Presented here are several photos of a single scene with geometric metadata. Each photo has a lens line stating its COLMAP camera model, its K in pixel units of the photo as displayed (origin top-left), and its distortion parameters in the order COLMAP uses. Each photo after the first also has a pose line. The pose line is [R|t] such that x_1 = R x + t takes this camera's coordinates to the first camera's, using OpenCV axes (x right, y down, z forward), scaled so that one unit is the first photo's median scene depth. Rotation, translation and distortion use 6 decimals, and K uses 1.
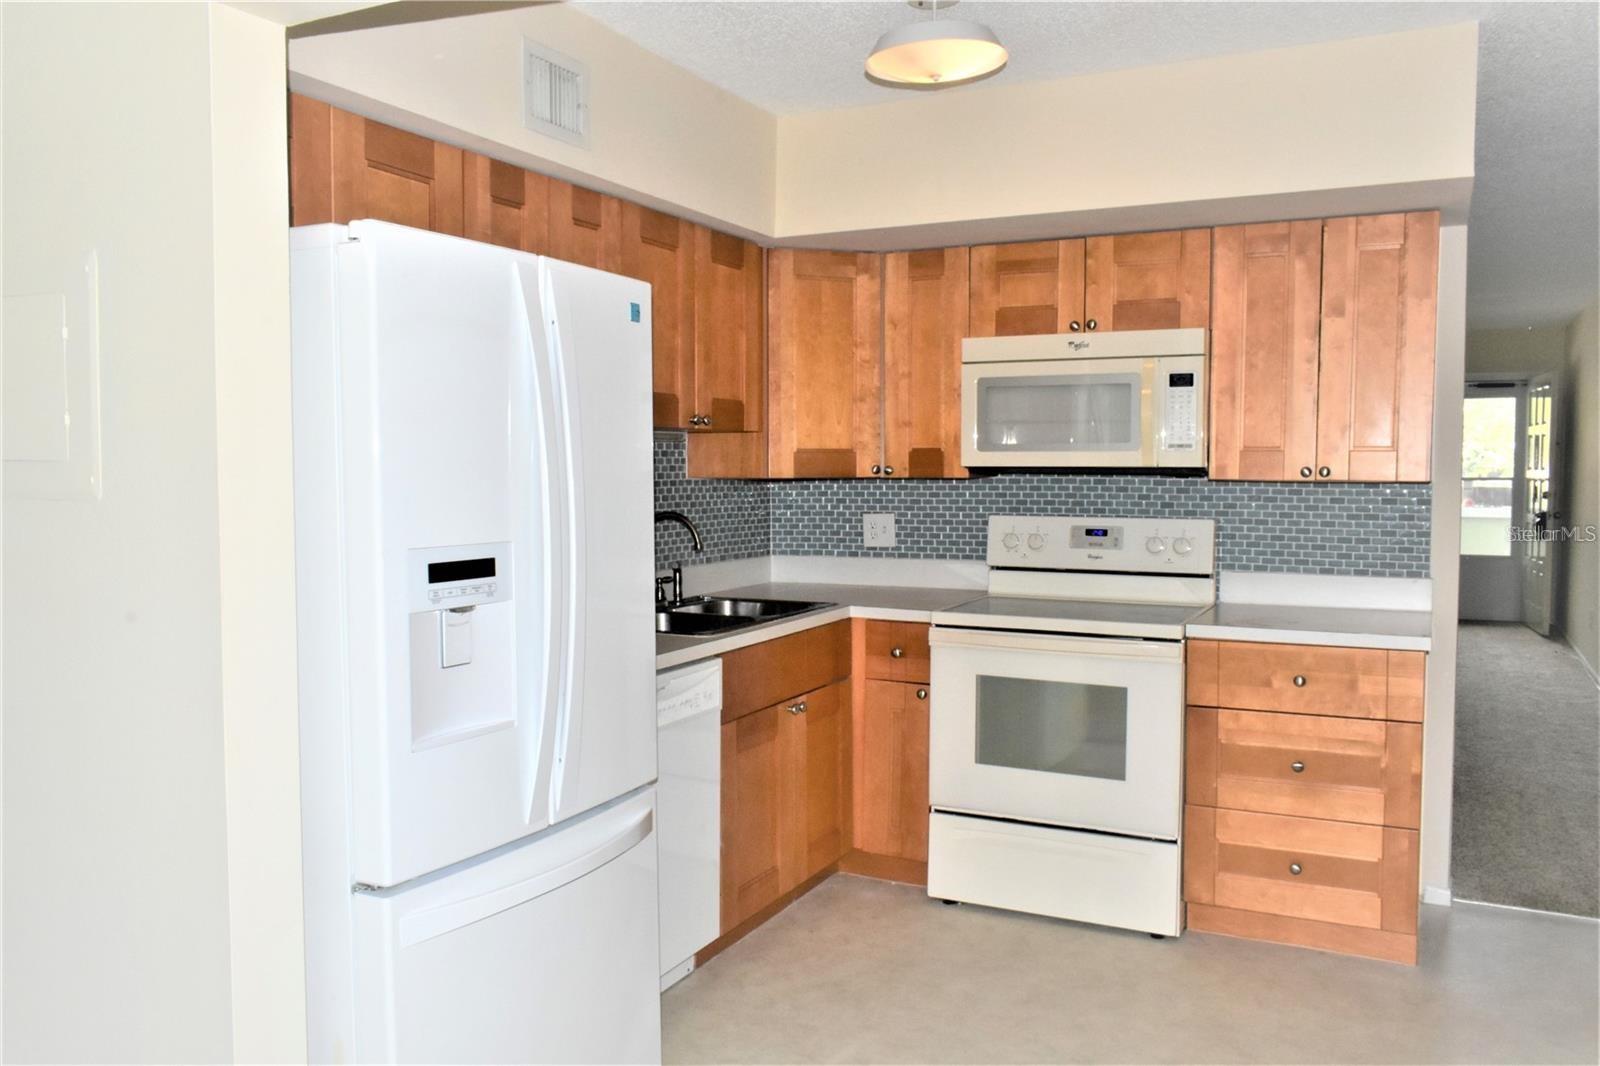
lens RADIAL K [[1282.1, 0, 789.5], [0, 1282.1, 535.3], [0, 0, 1]] dist [-0.024136, 0.002312]
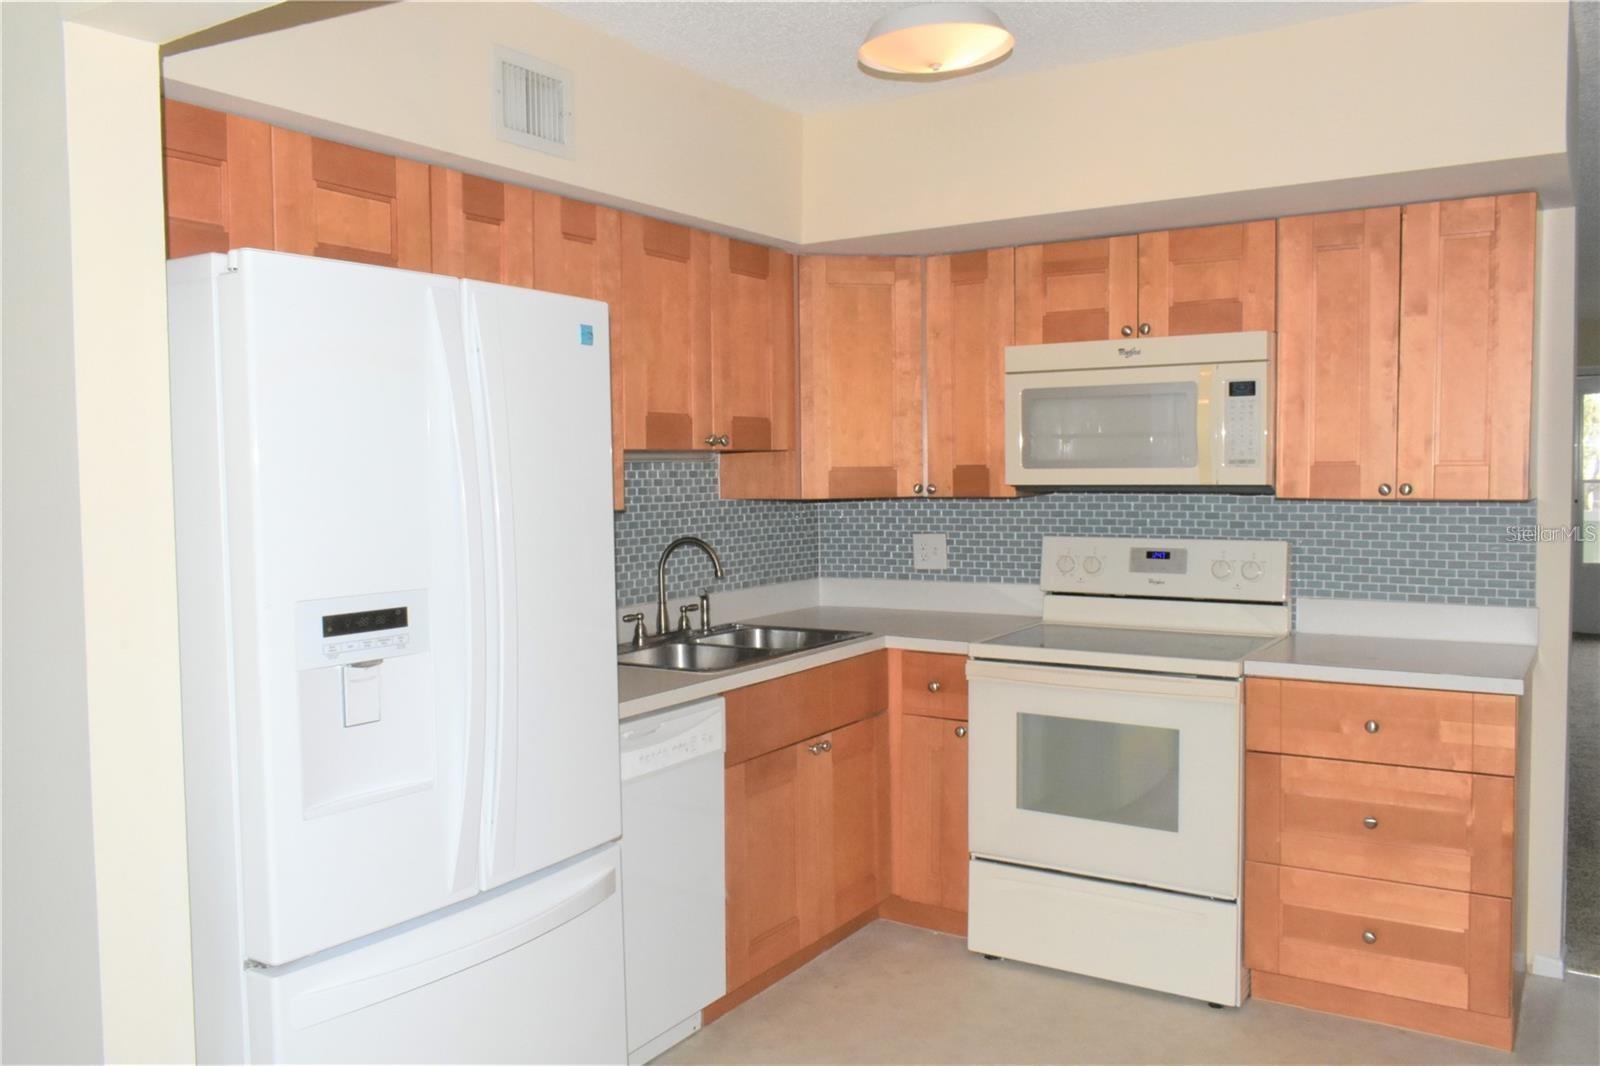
lens RADIAL K [[1282.1, 0, 809.1], [0, 1282.1, 530.0], [0, 0, 1]] dist [-0.024136, 0.002312]
pose [[0.994102, -0.006283, -0.108271, 0.101684], [0.006003, 0.999978, -0.002906, -0.021284], [0.108287, 0.002239, 0.994117, 0.071002]]
